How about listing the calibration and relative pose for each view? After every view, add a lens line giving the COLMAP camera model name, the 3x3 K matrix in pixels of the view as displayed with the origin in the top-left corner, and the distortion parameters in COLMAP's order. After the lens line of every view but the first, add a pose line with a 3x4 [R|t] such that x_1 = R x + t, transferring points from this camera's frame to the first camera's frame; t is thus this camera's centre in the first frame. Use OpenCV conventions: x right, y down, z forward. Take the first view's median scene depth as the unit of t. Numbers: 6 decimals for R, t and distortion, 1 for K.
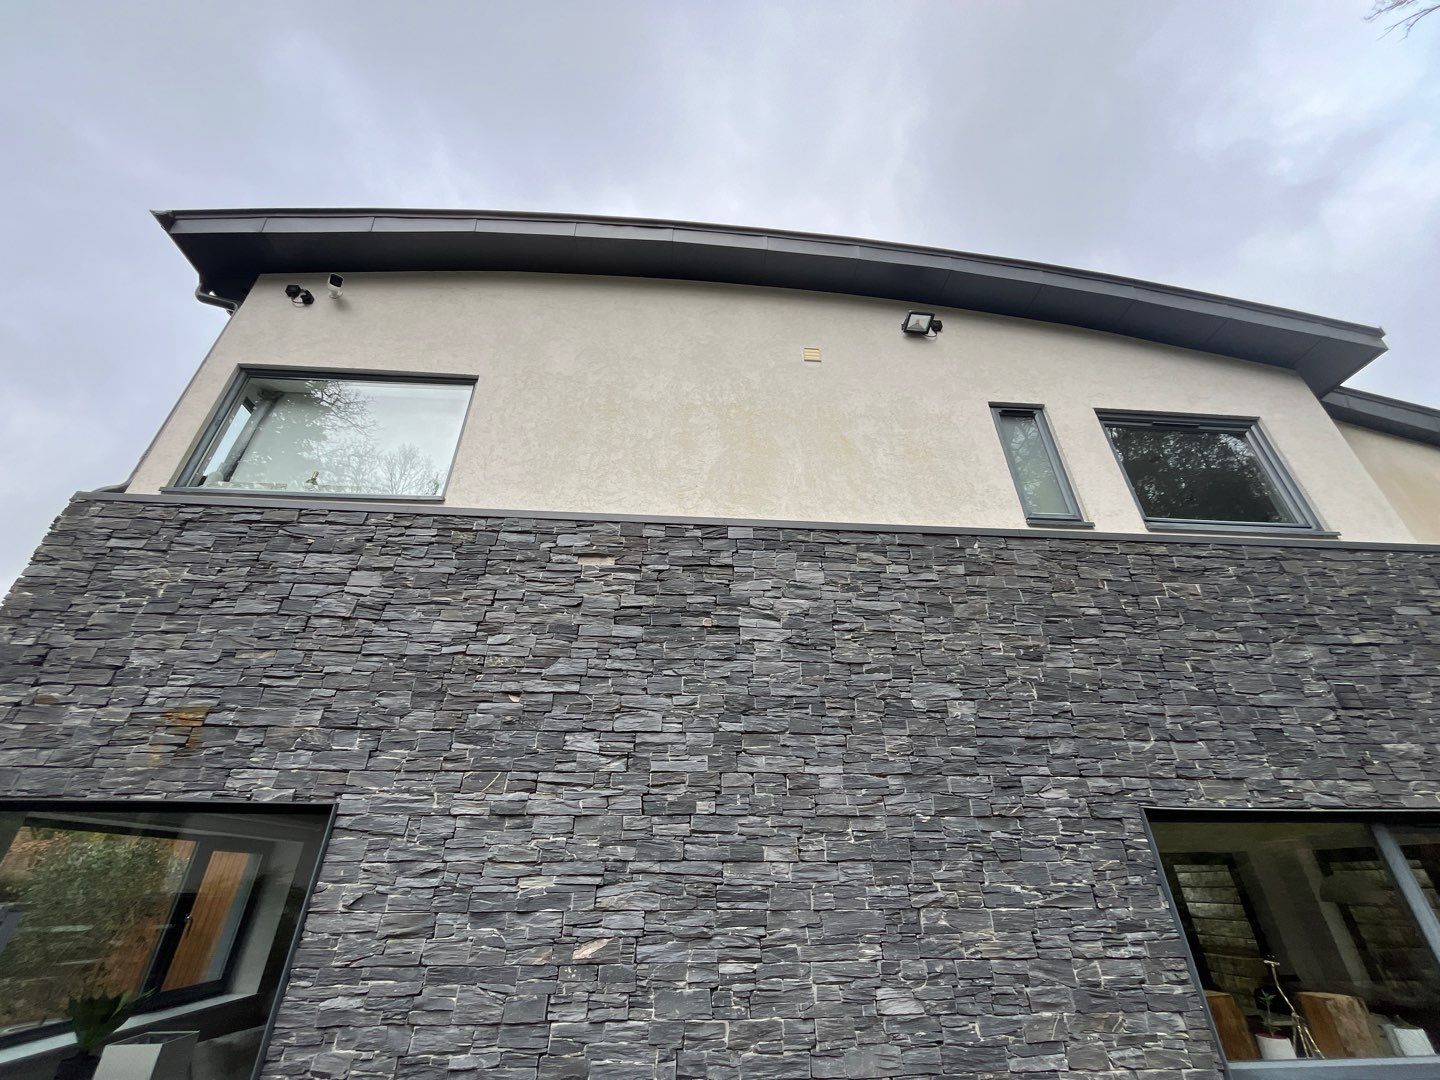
lens RADIAL K [[589.4, 0, 715.8], [0, 589.4, 551.4], [0, 0, 1]] dist [-0.012514, 0.002405]
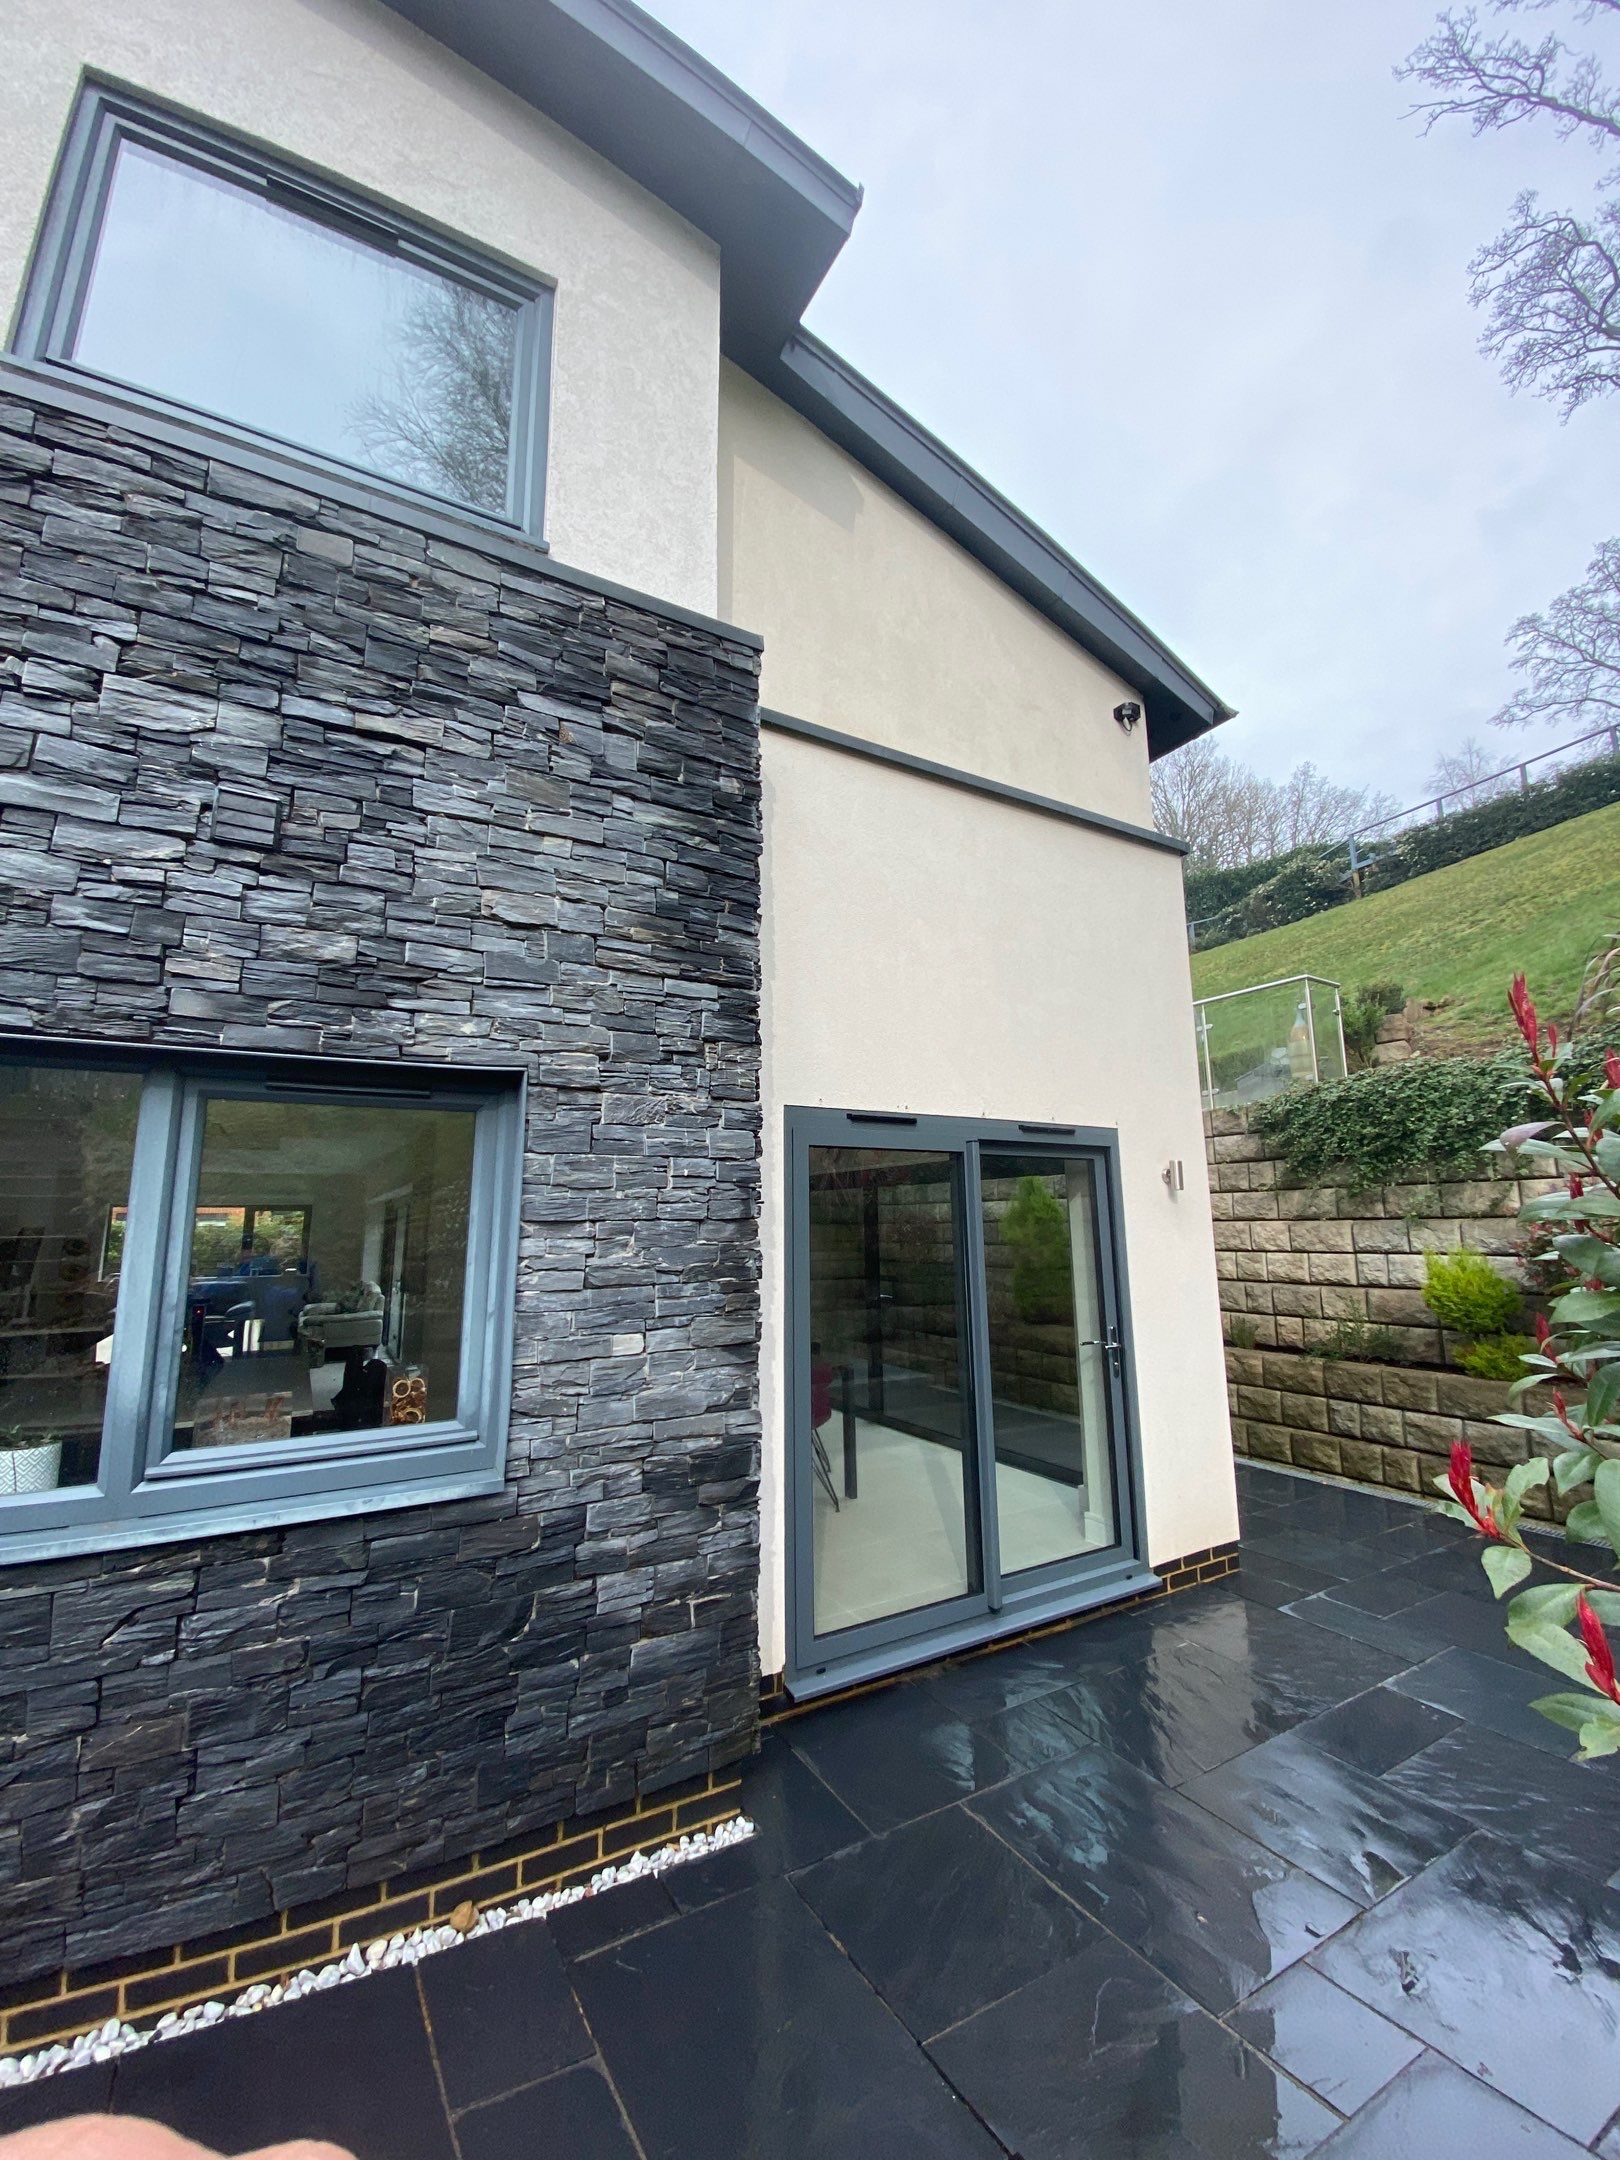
lens RADIAL K [[884.1, 0, 803.9], [0, 884.1, 1070.3], [0, 0, 1]] dist [-0.012514, 0.002405]
pose [[0.904402, 0.079541, 0.419201, 1.108998], [-0.214370, 0.934177, 0.285235, 0.132027], [-0.368920, -0.347831, 0.861923, 0.178168]]
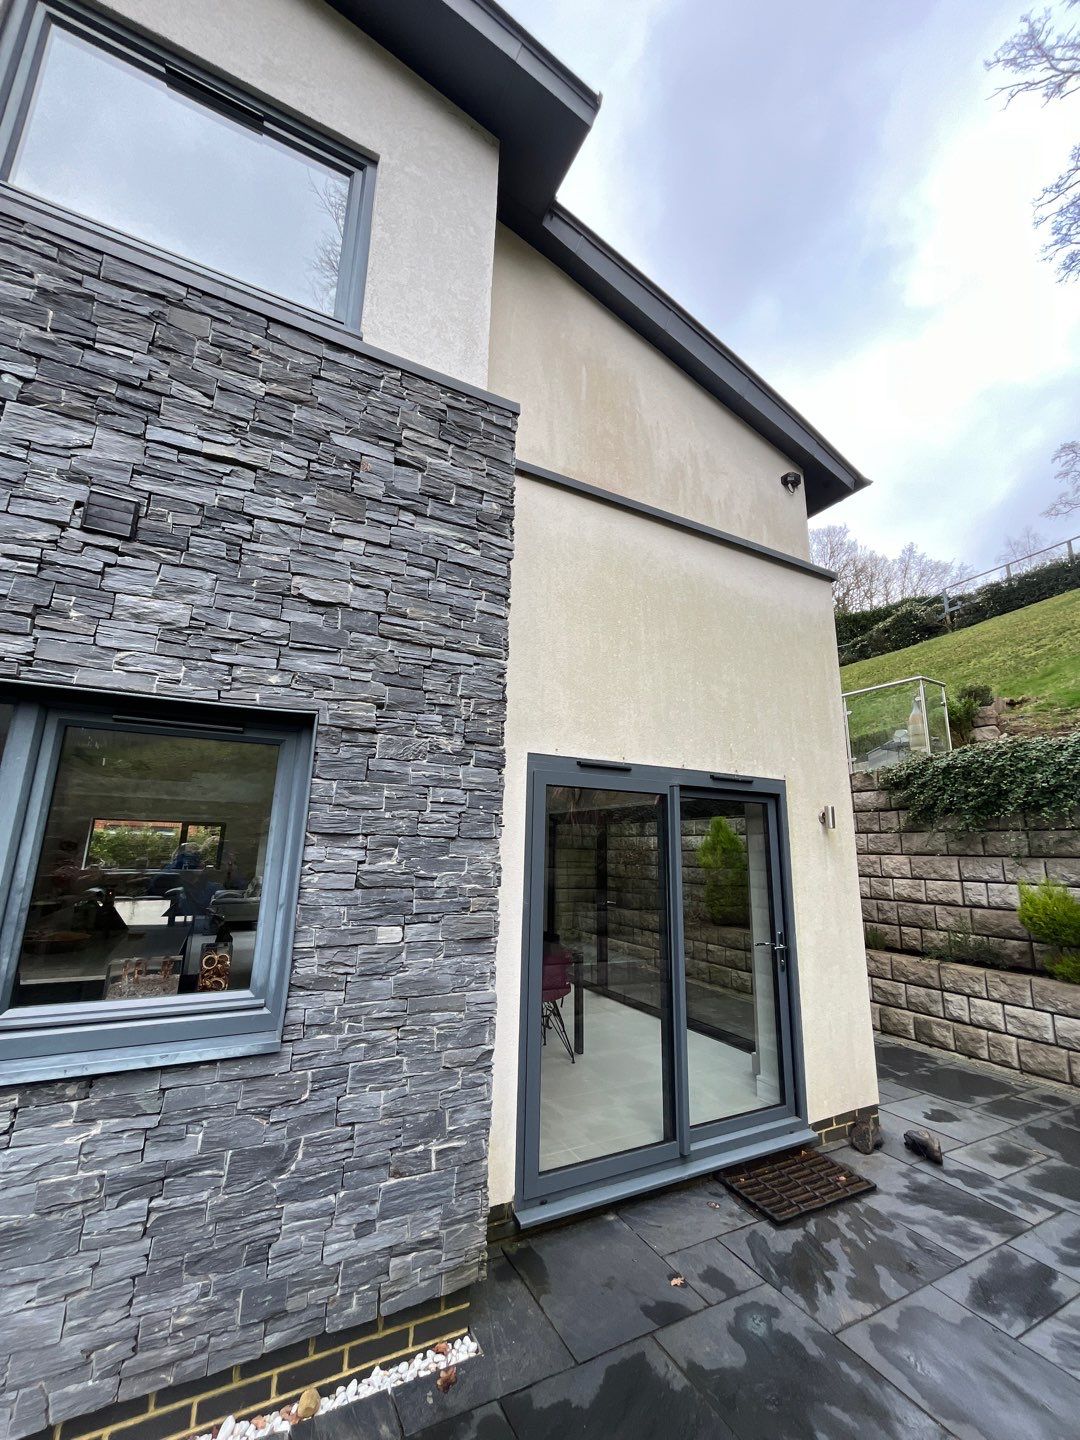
lens RADIAL K [[589.4, 0, 538.5], [0, 589.4, 713.0], [0, 0, 1]] dist [-0.012514, 0.002405]
pose [[0.920789, 0.122312, 0.370389, 1.185725], [-0.224024, 0.943164, 0.245468, 0.180152], [-0.319314, -0.309000, 0.895856, 0.253323]]
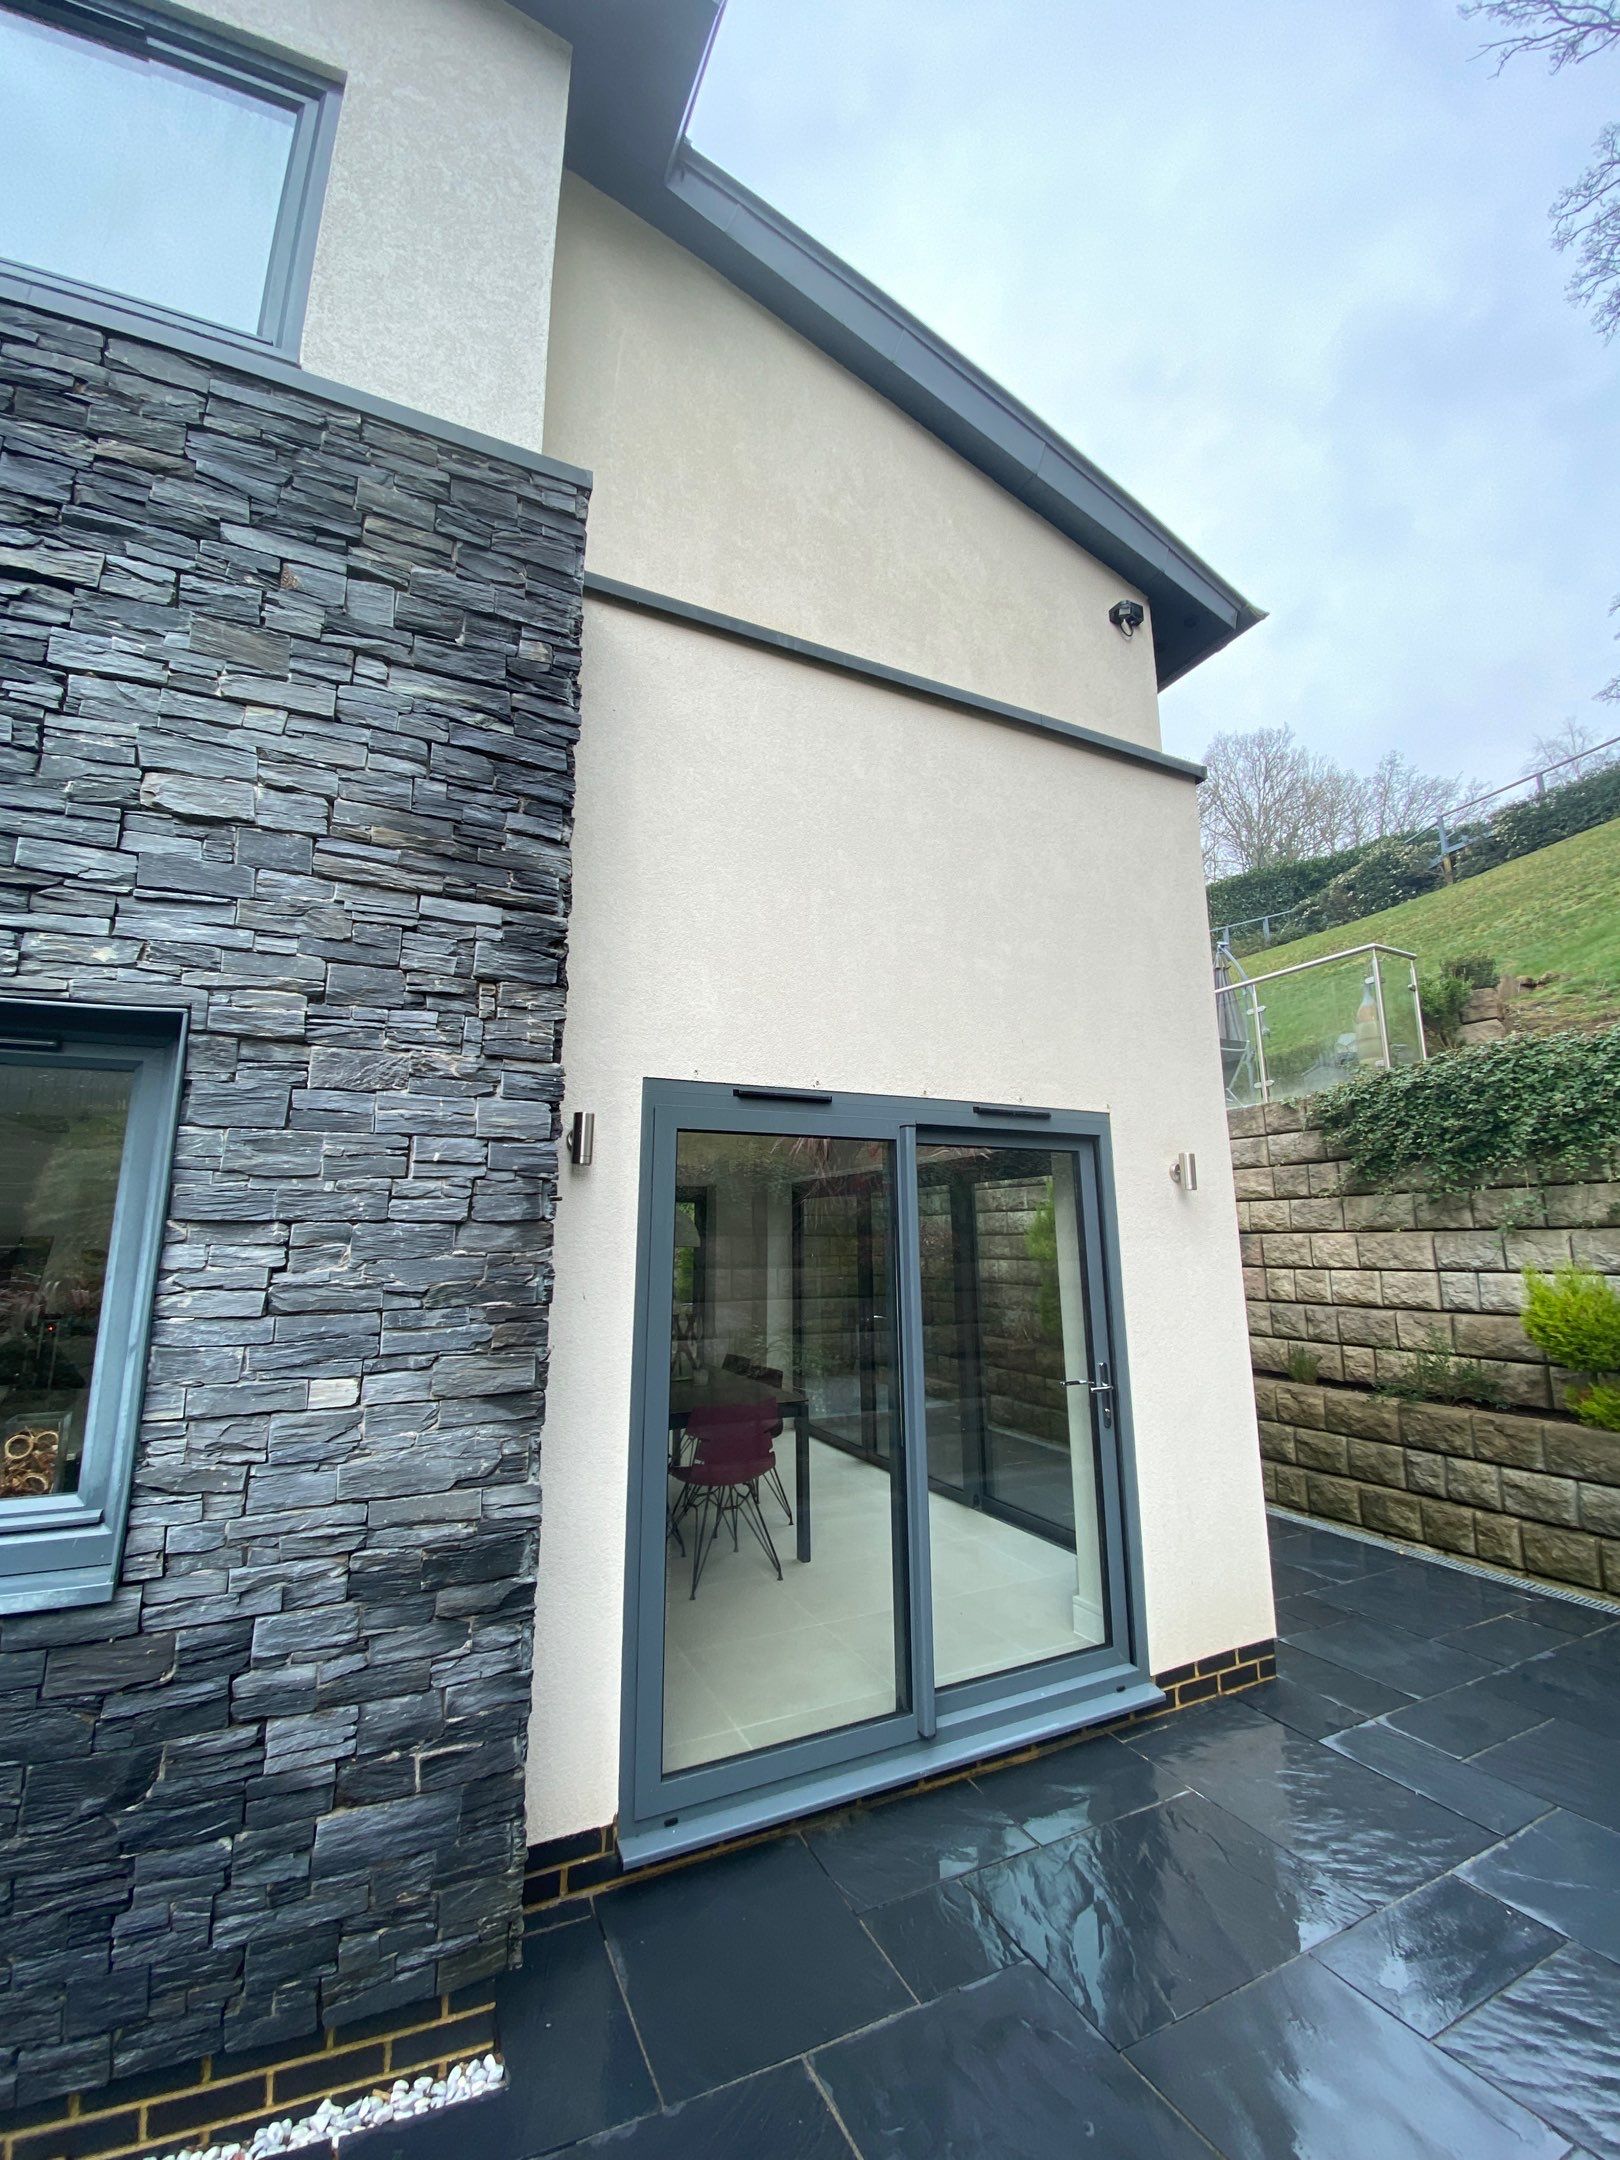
lens RADIAL K [[884.1, 0, 808.1], [0, 884.1, 1070.7], [0, 0, 1]] dist [-0.012514, 0.002405]
pose [[0.934384, 0.075567, 0.348162, 1.357772], [-0.182625, 0.940681, 0.285951, 0.198164], [-0.305901, -0.330771, 0.892757, 0.284867]]
